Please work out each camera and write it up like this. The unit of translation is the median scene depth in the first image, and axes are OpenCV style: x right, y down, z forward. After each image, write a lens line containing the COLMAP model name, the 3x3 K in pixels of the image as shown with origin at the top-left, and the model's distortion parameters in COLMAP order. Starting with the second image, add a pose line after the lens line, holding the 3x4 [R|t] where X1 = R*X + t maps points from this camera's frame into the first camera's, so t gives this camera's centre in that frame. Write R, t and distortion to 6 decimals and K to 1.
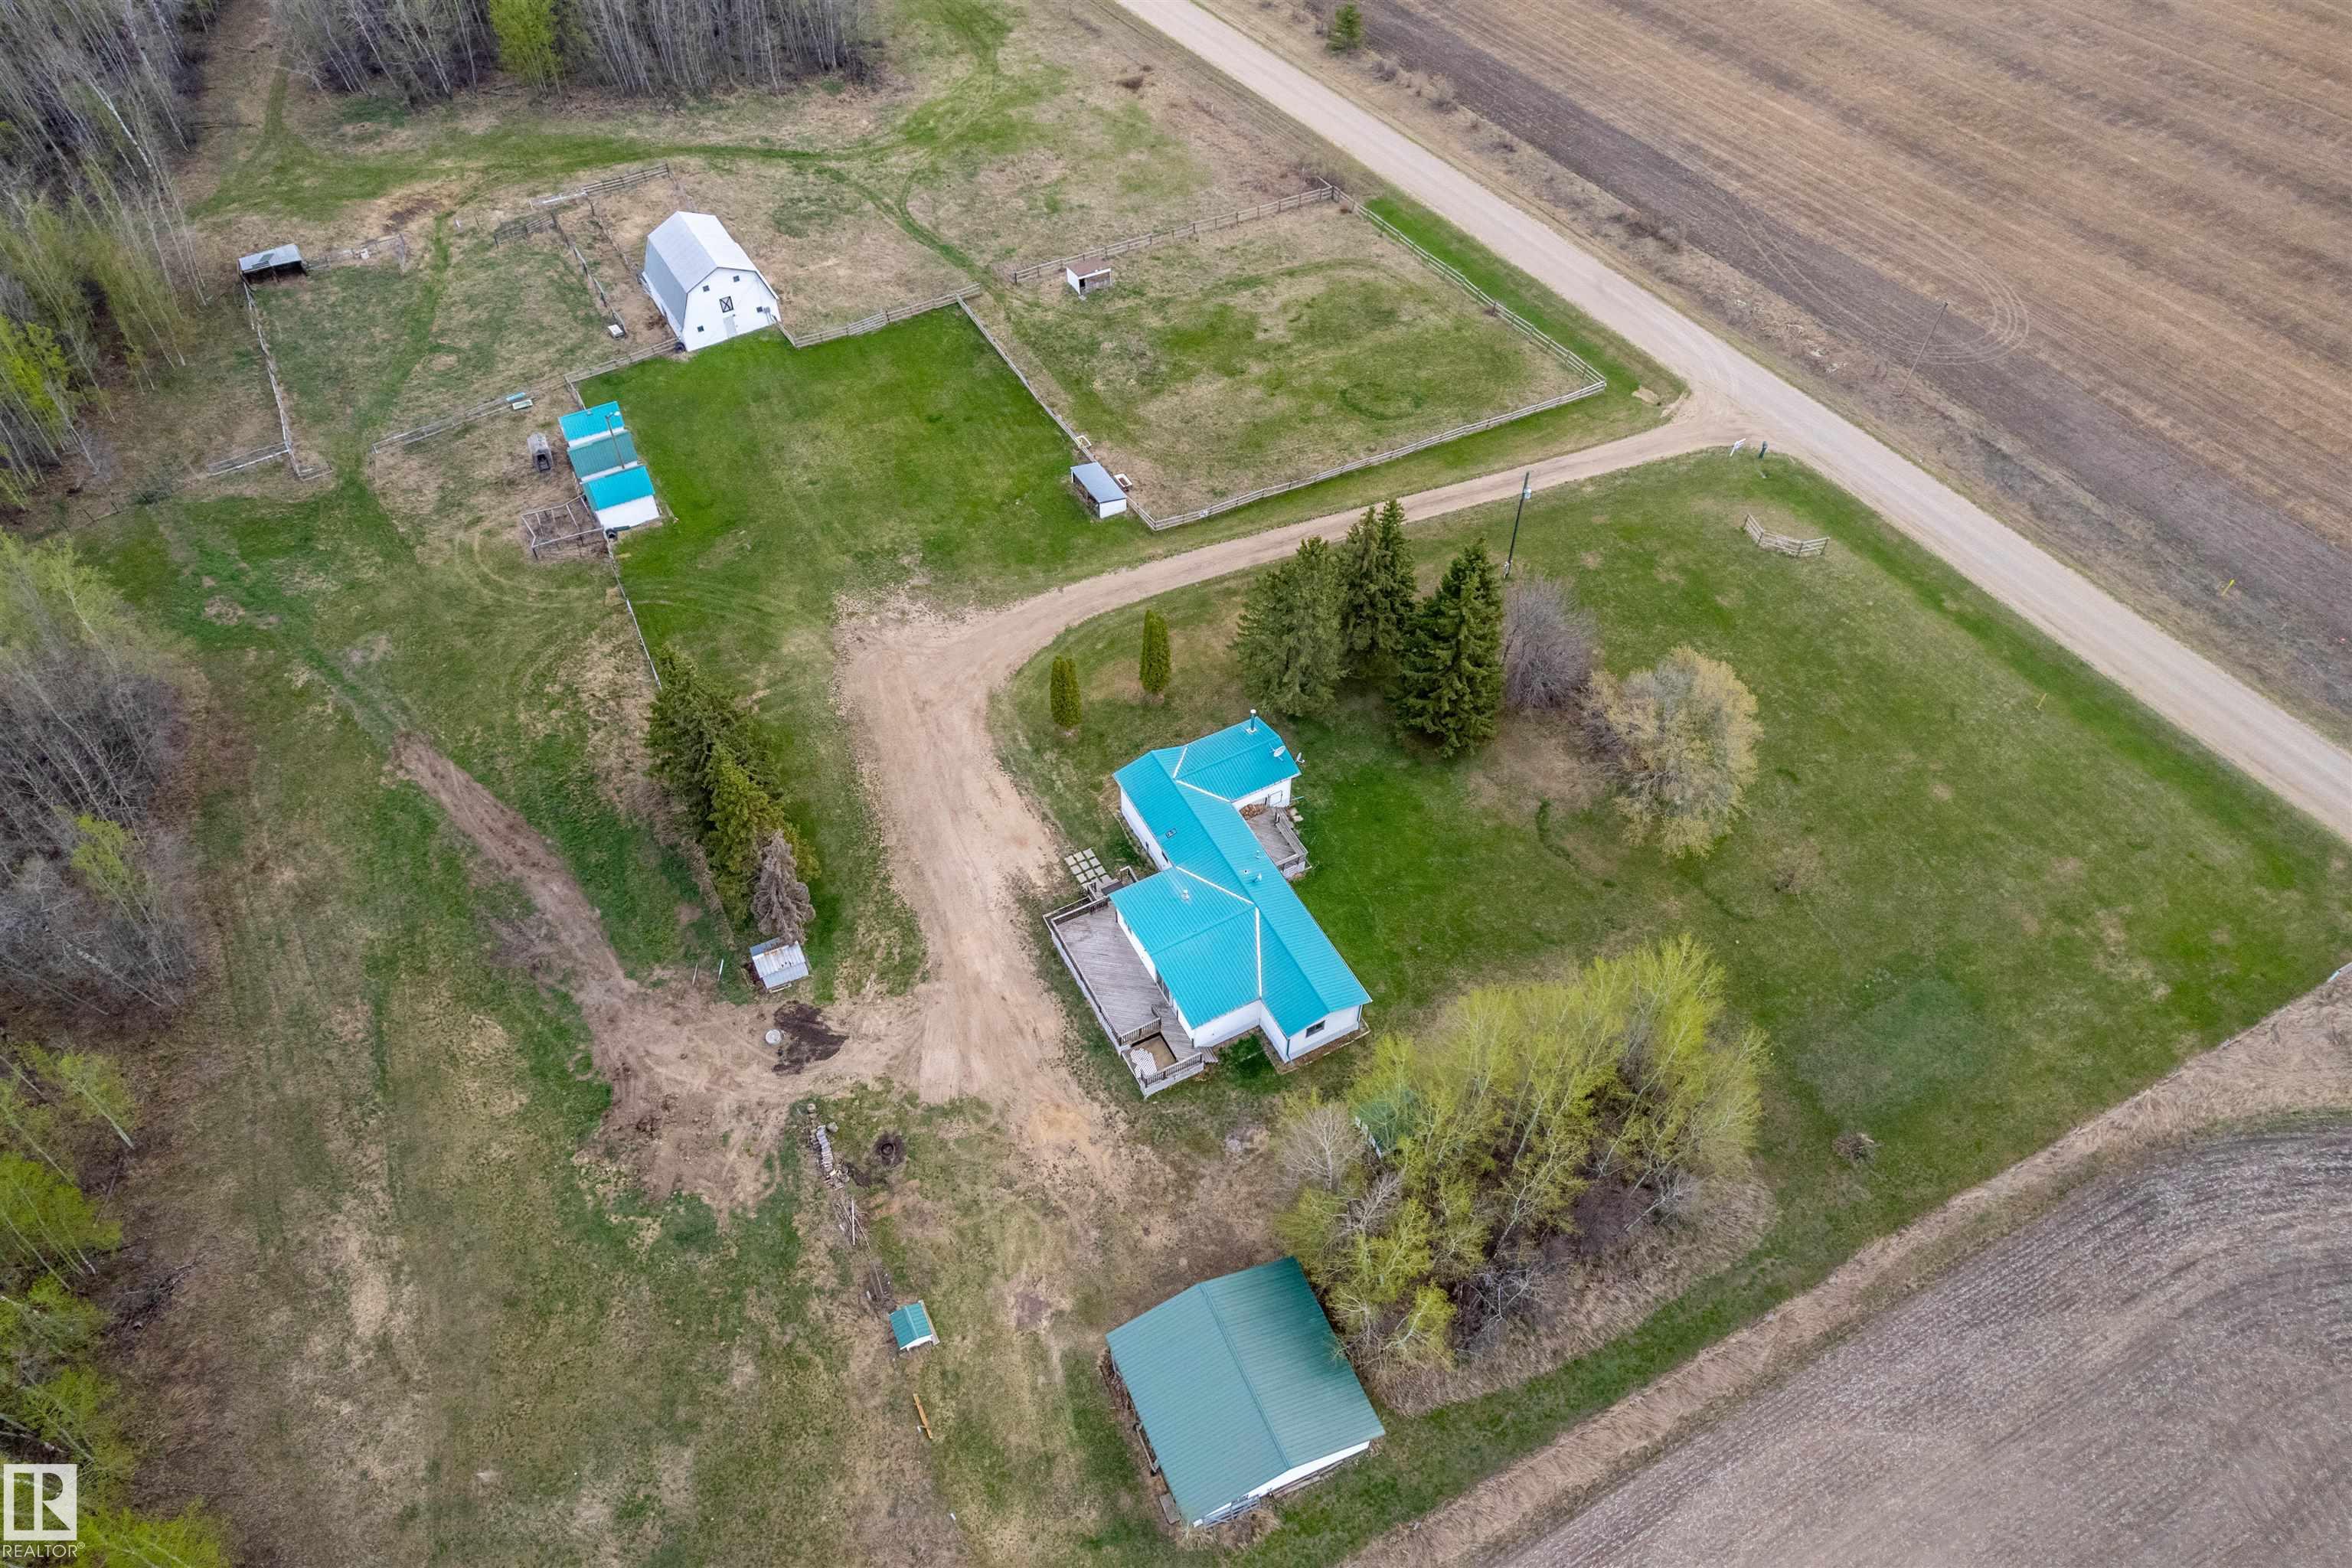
lens RADIAL K [[1548.7, 0, 1152.6], [0, 1548.7, 820.2], [0, 0, 1]] dist [-0.072559, 0.053728]
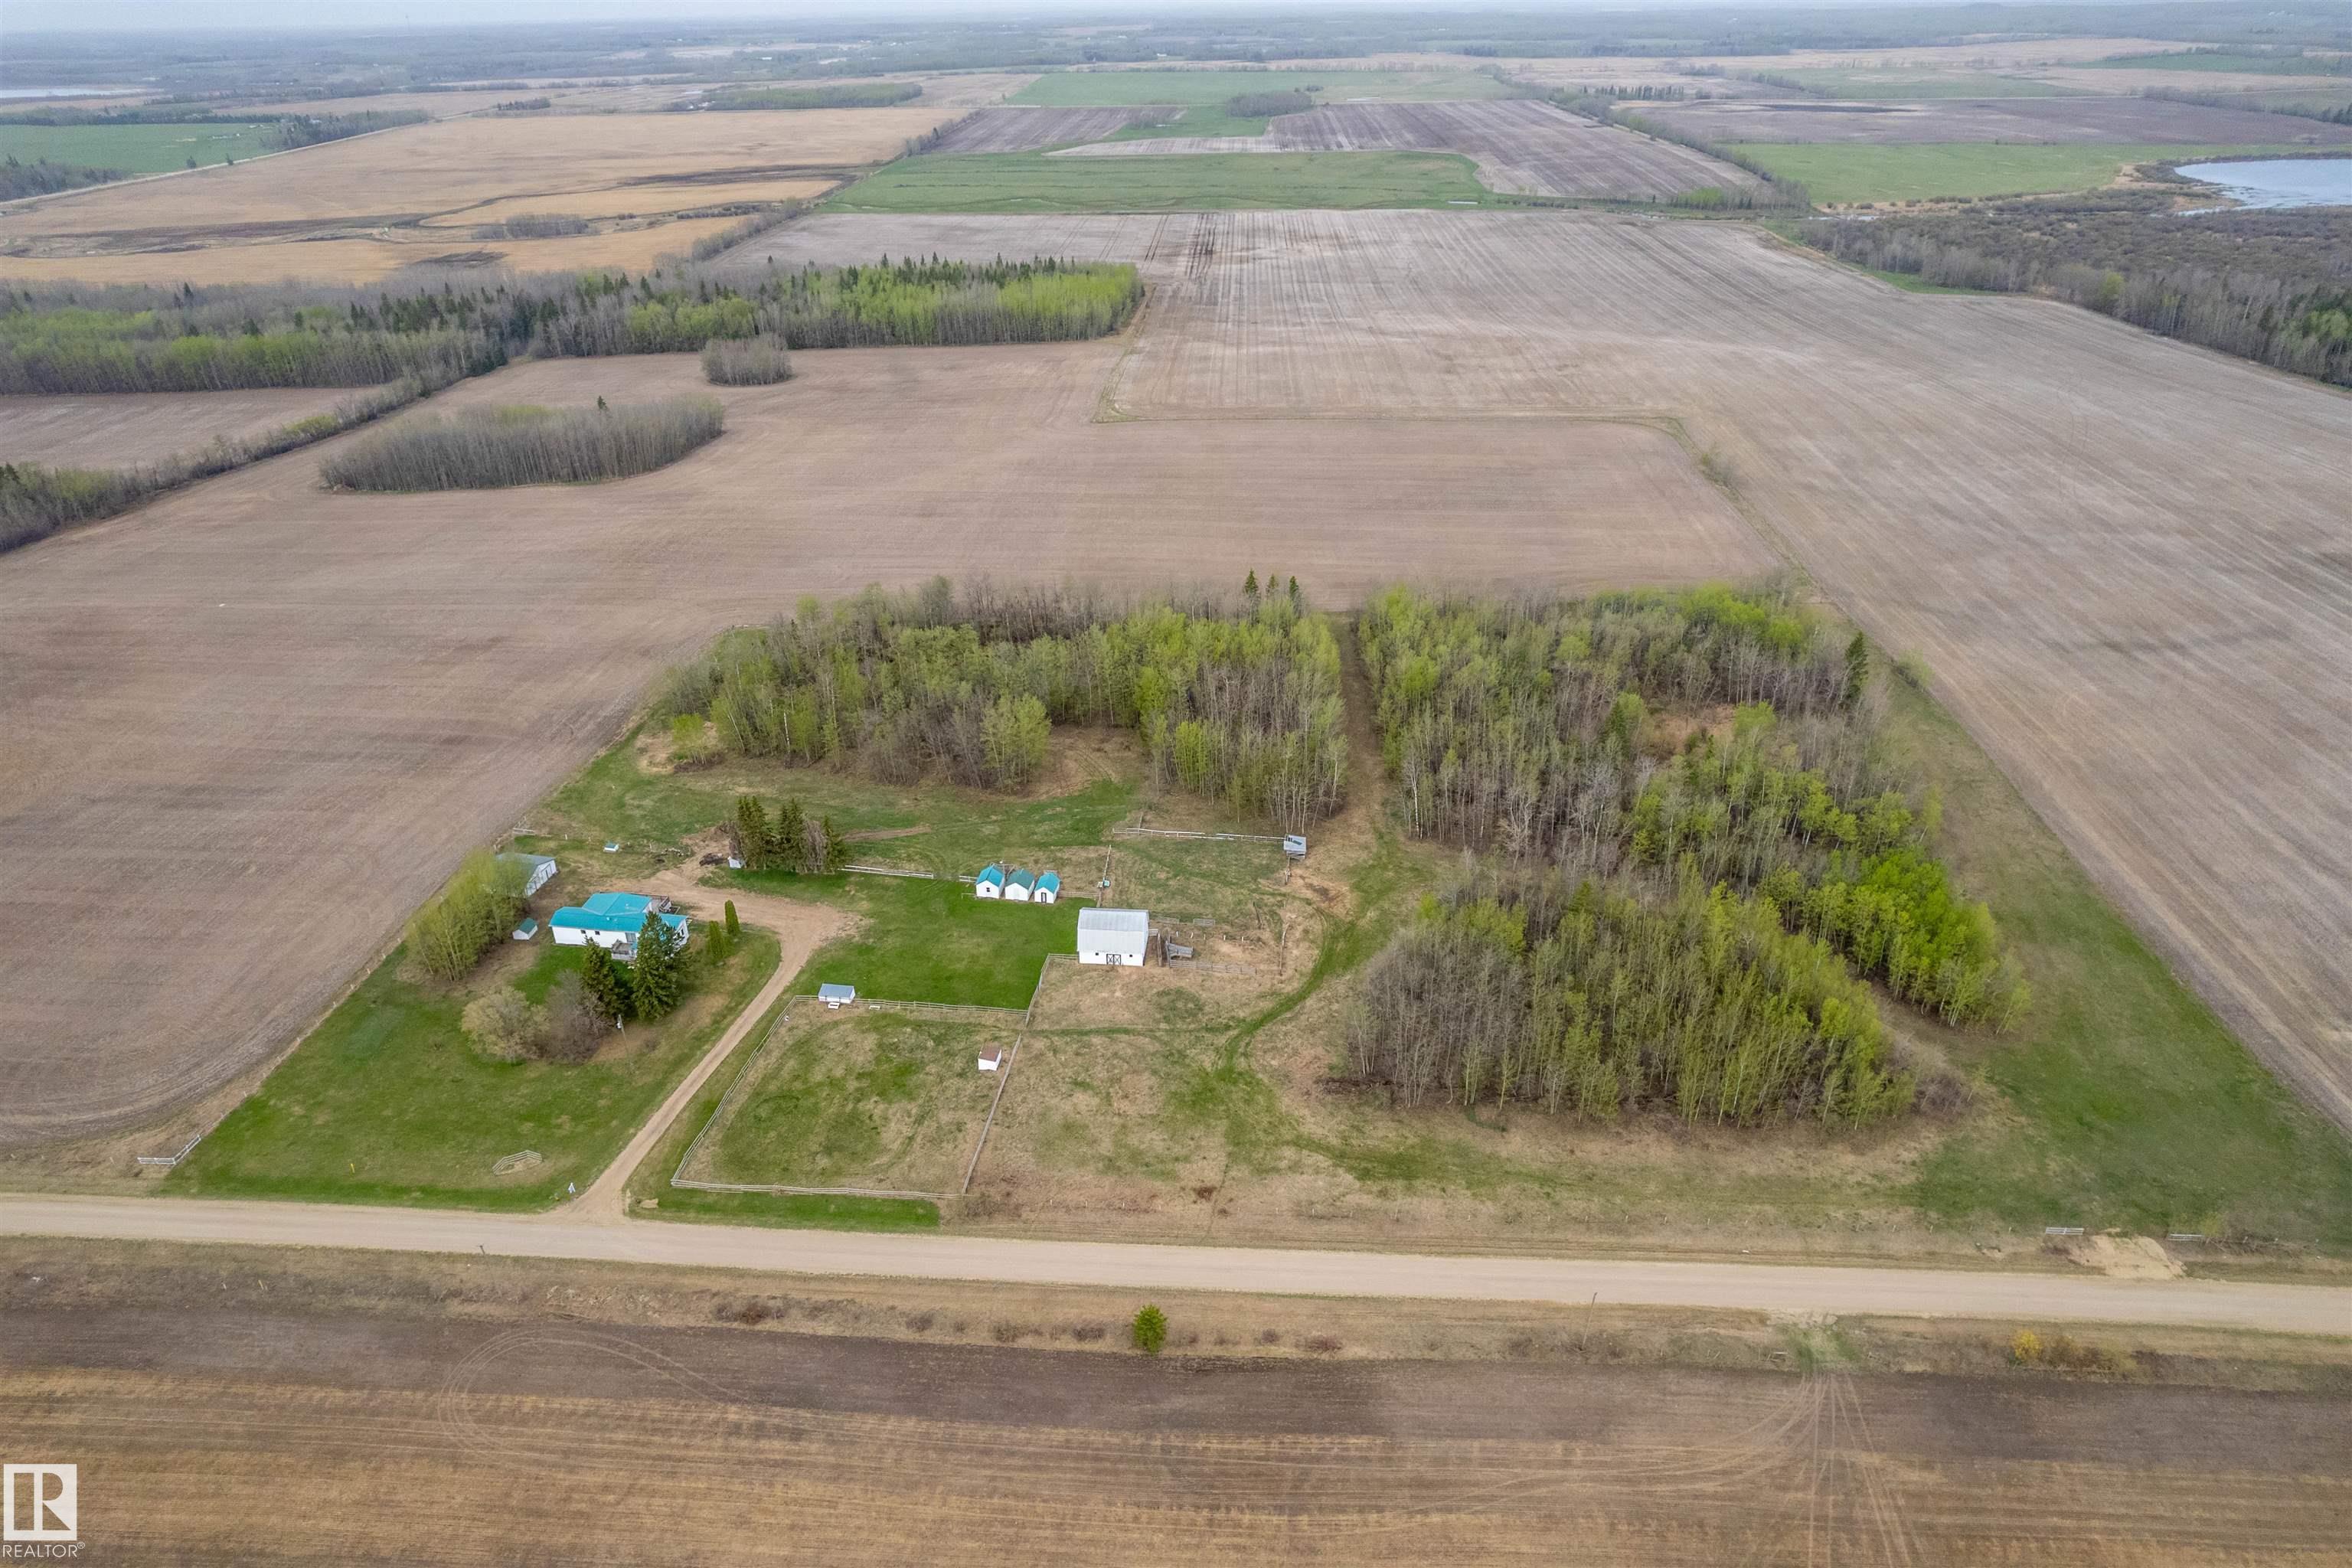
lens RADIAL K [[1527.8, 0, 1153.7], [0, 1527.8, 836.1], [0, 0, 1]] dist [-0.071074, 0.049946]
pose [[-0.586321, 0.415375, -0.695479, 0.969763], [-0.624696, 0.314742, 0.714628, -1.871814], [0.515735, 0.853464, 0.074943, 0.875119]]
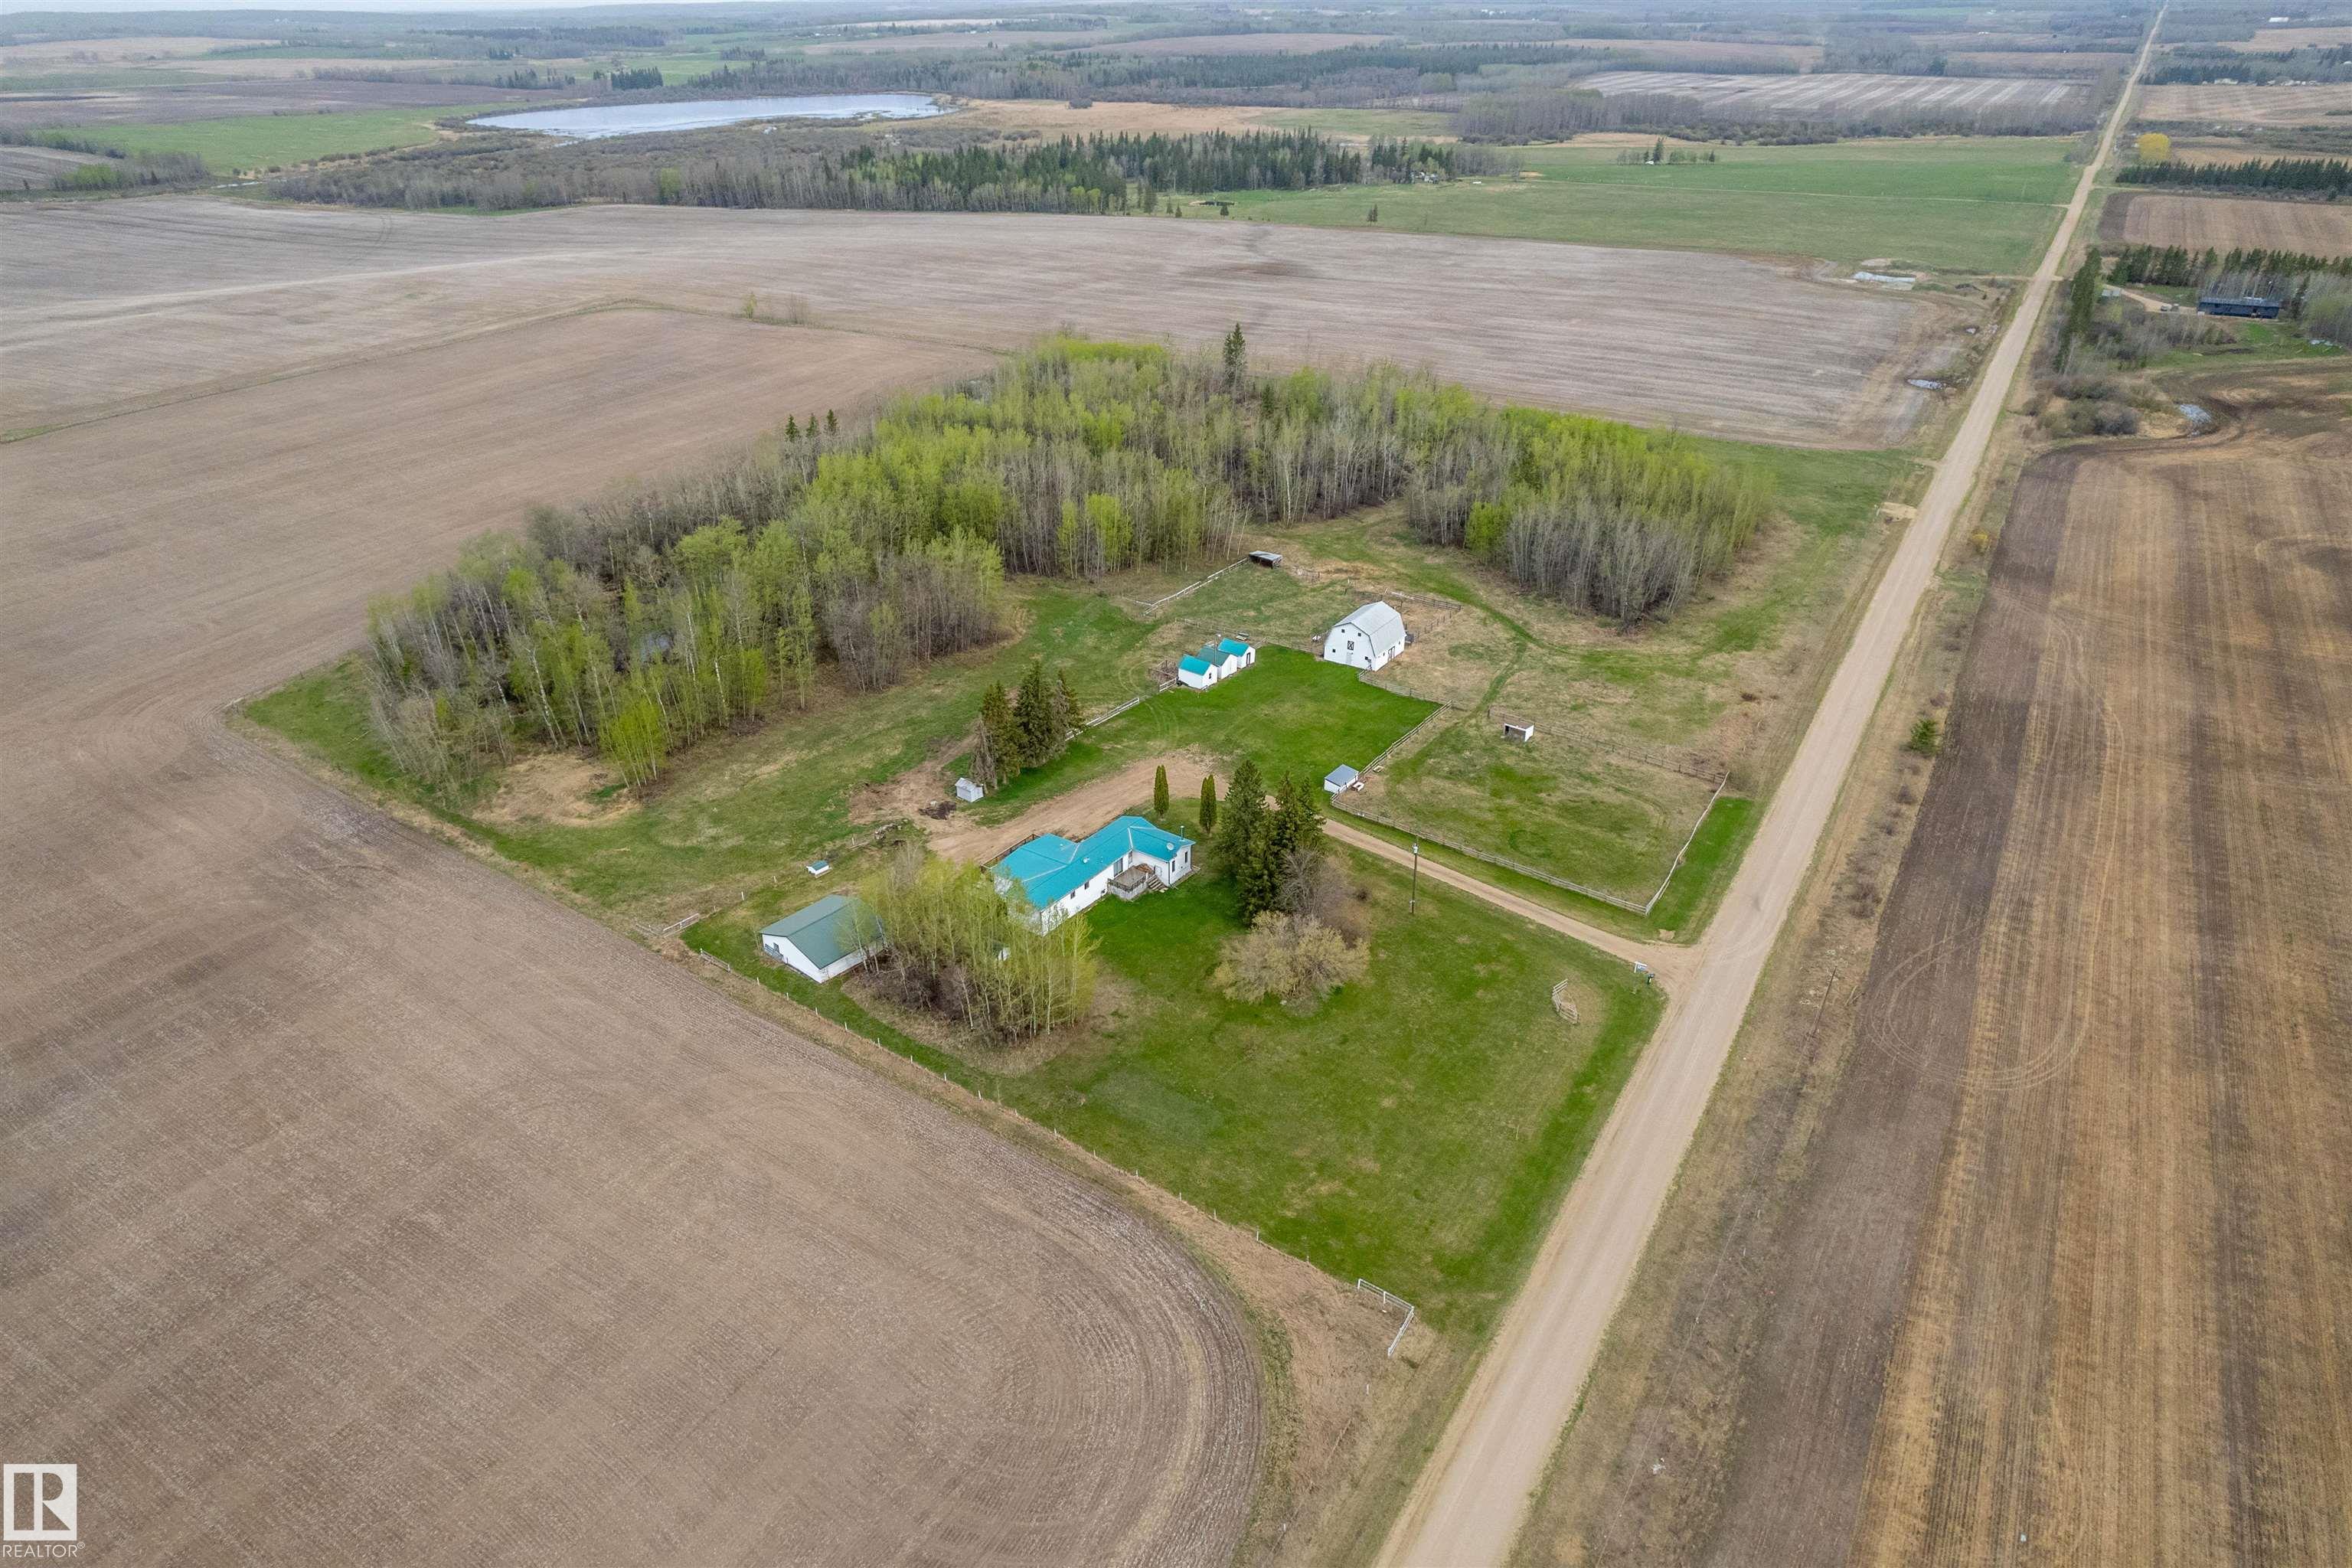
lens RADIAL K [[1527.8, 0, 1153.7], [0, 1527.8, 836.1], [0, 0, 1]] dist [-0.071074, 0.049946]
pose [[0.444832, 0.448425, -0.775267, 1.142877], [-0.703814, 0.710349, 0.007042, -0.041471], [0.553869, 0.542511, 0.631594, -0.103934]]
